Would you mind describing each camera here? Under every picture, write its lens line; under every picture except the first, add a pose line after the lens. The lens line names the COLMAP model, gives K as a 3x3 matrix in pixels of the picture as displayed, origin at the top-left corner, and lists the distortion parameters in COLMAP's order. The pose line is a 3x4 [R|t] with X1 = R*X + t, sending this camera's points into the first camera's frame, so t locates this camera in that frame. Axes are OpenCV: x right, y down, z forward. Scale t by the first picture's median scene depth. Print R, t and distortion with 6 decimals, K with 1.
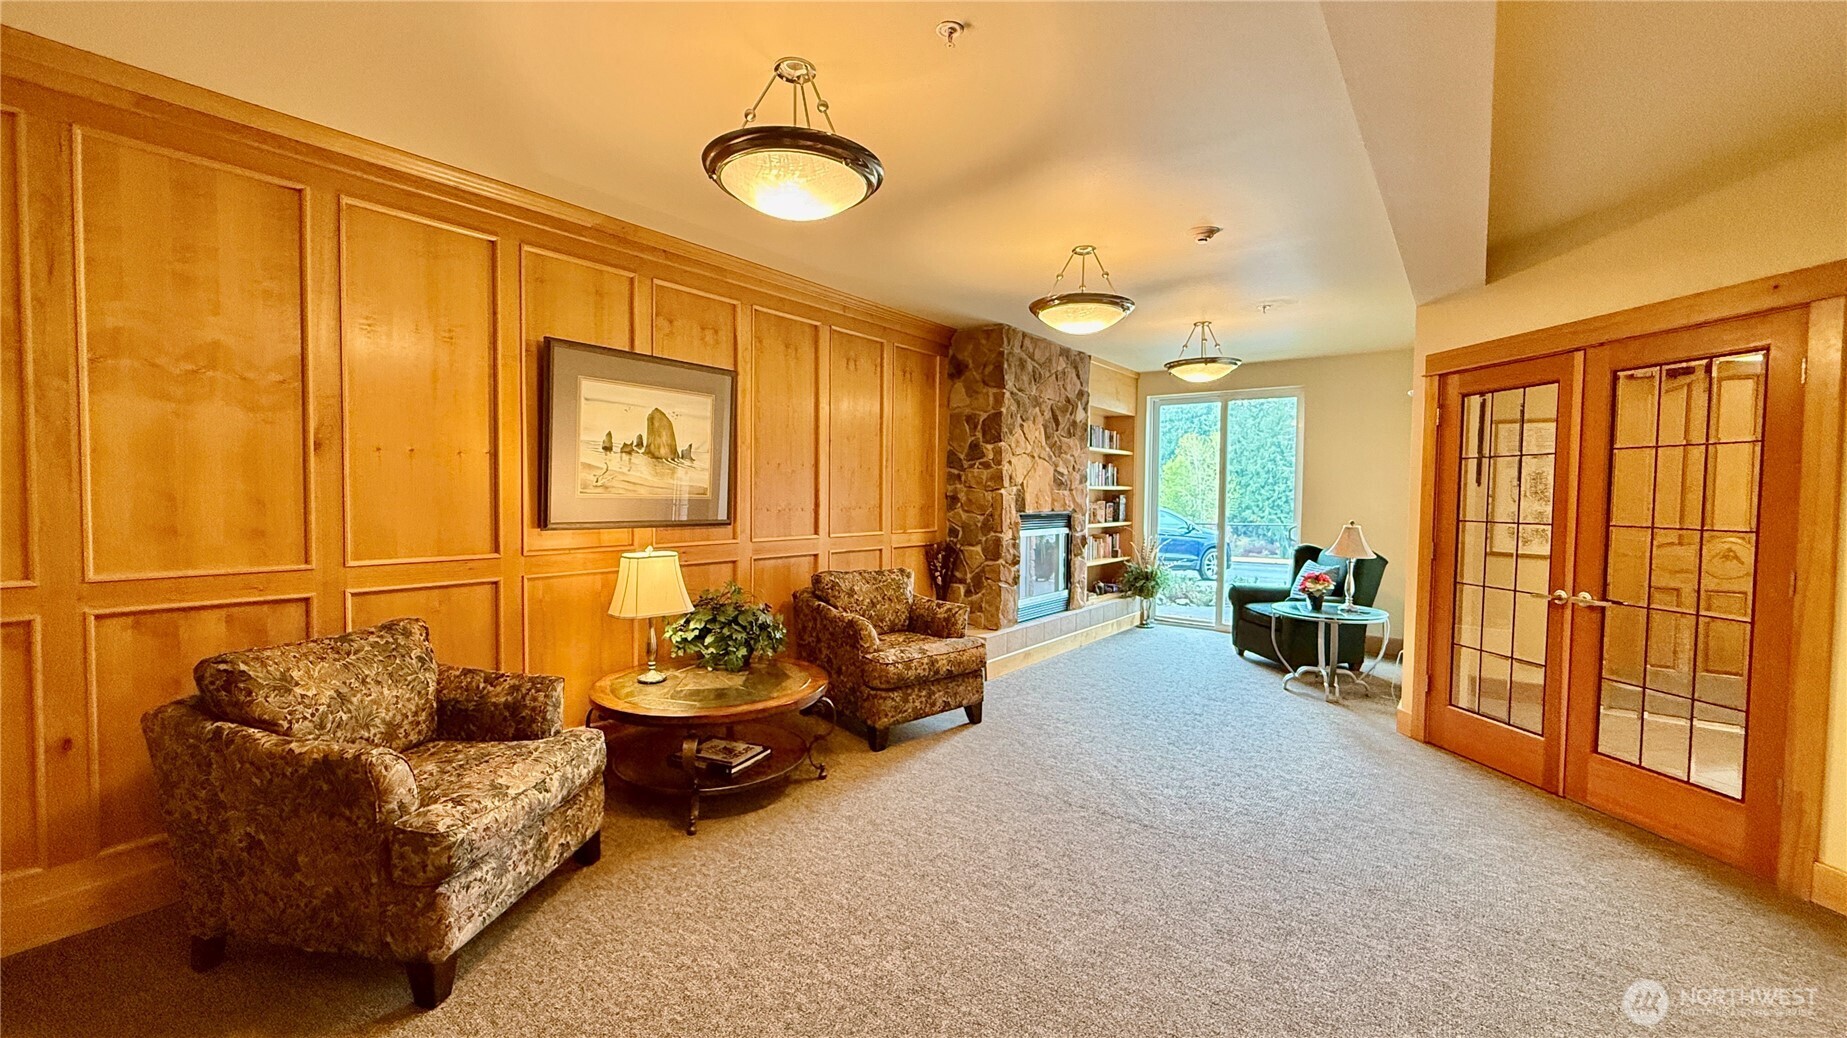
lens RADIAL K [[727.9, 0, 923.5], [0, 727.9, 519.0], [0, 0, 1]] dist [-0.000197, -0.000048]
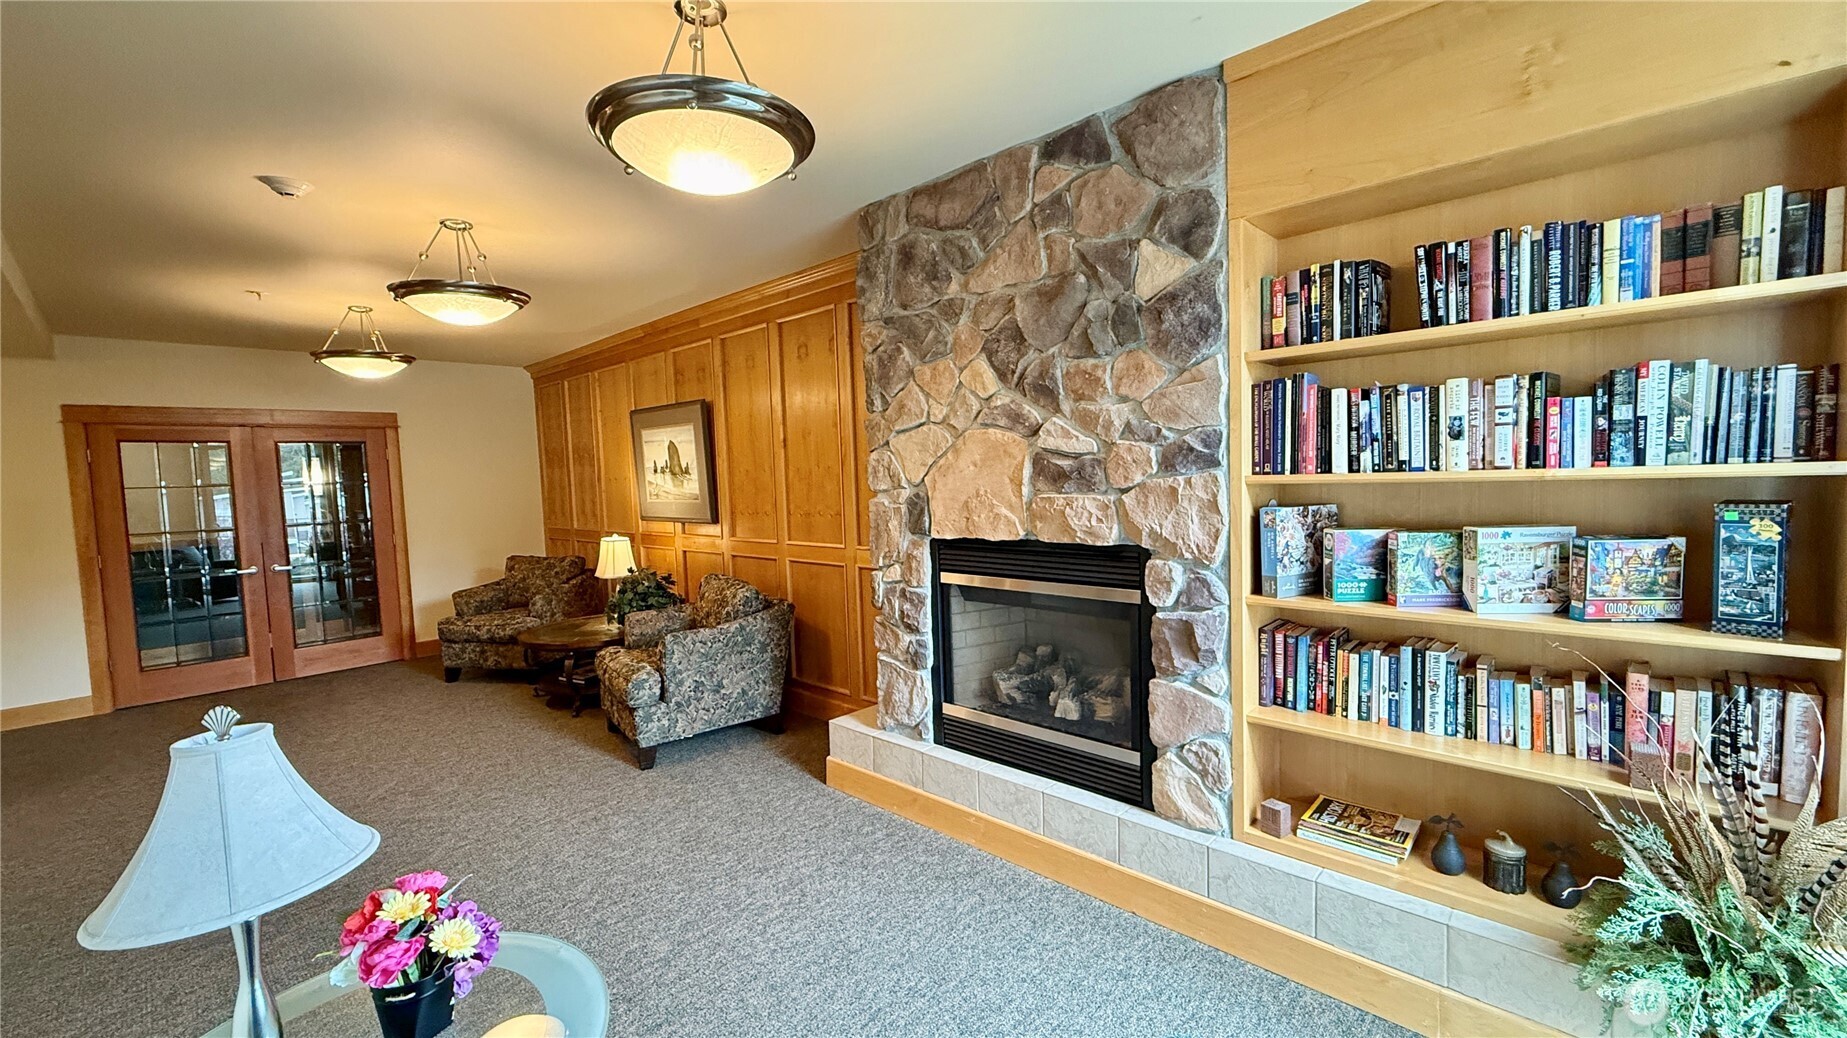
lens RADIAL K [[727.9, 0, 923.5], [0, 727.9, 519.0], [0, 0, 1]] dist [-0.000197, -0.000048]
pose [[-0.103412, 0.060498, -0.992797, 0.979719], [0.000595, 0.998152, 0.060762, -0.079857], [0.994638, 0.005693, -0.103256, 1.572143]]
